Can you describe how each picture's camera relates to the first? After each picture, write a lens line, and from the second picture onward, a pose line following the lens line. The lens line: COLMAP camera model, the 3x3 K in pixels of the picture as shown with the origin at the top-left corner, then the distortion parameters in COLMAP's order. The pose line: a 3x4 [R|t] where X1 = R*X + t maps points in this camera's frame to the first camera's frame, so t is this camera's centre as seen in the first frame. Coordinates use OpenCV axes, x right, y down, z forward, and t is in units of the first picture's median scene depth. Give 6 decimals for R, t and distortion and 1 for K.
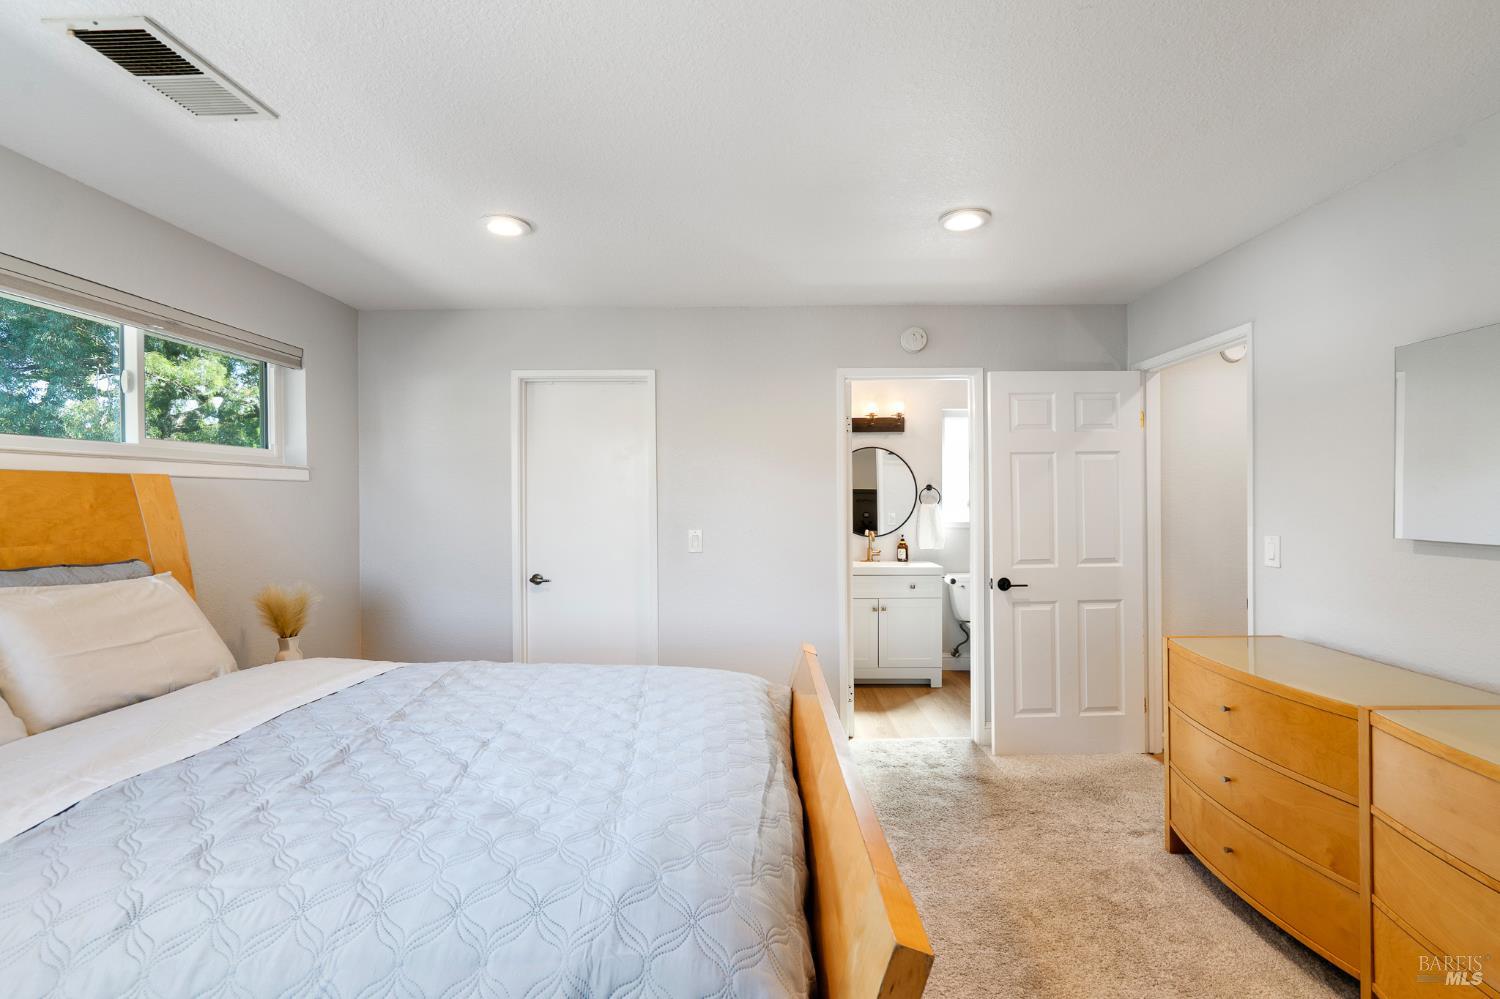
lens RADIAL K [[680.5, 0, 748.7], [0, 680.5, 494.4], [0, 0, 1]] dist [-0.008124, 0.004685]
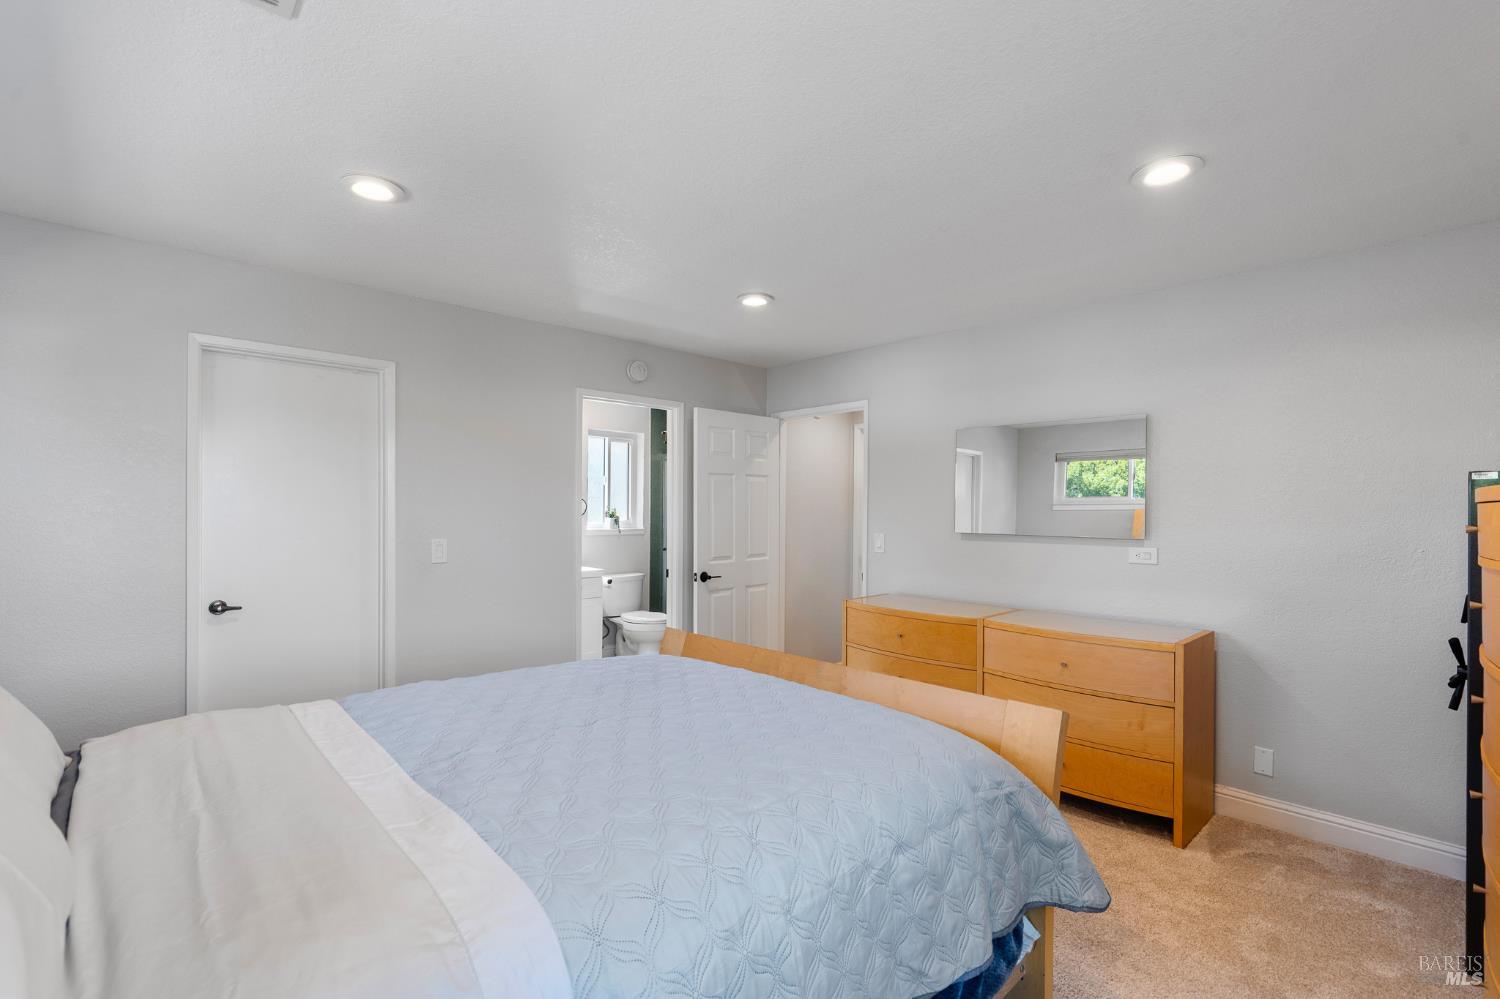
lens RADIAL K [[680.5, 0, 748.4], [0, 680.5, 506.0], [0, 0, 1]] dist [-0.008124, 0.004685]
pose [[0.707356, 0.009392, 0.706795, -0.460726], [-0.010257, 0.999943, -0.003021, 0.003141], [-0.706783, -0.005113, 0.707412, 0.047727]]
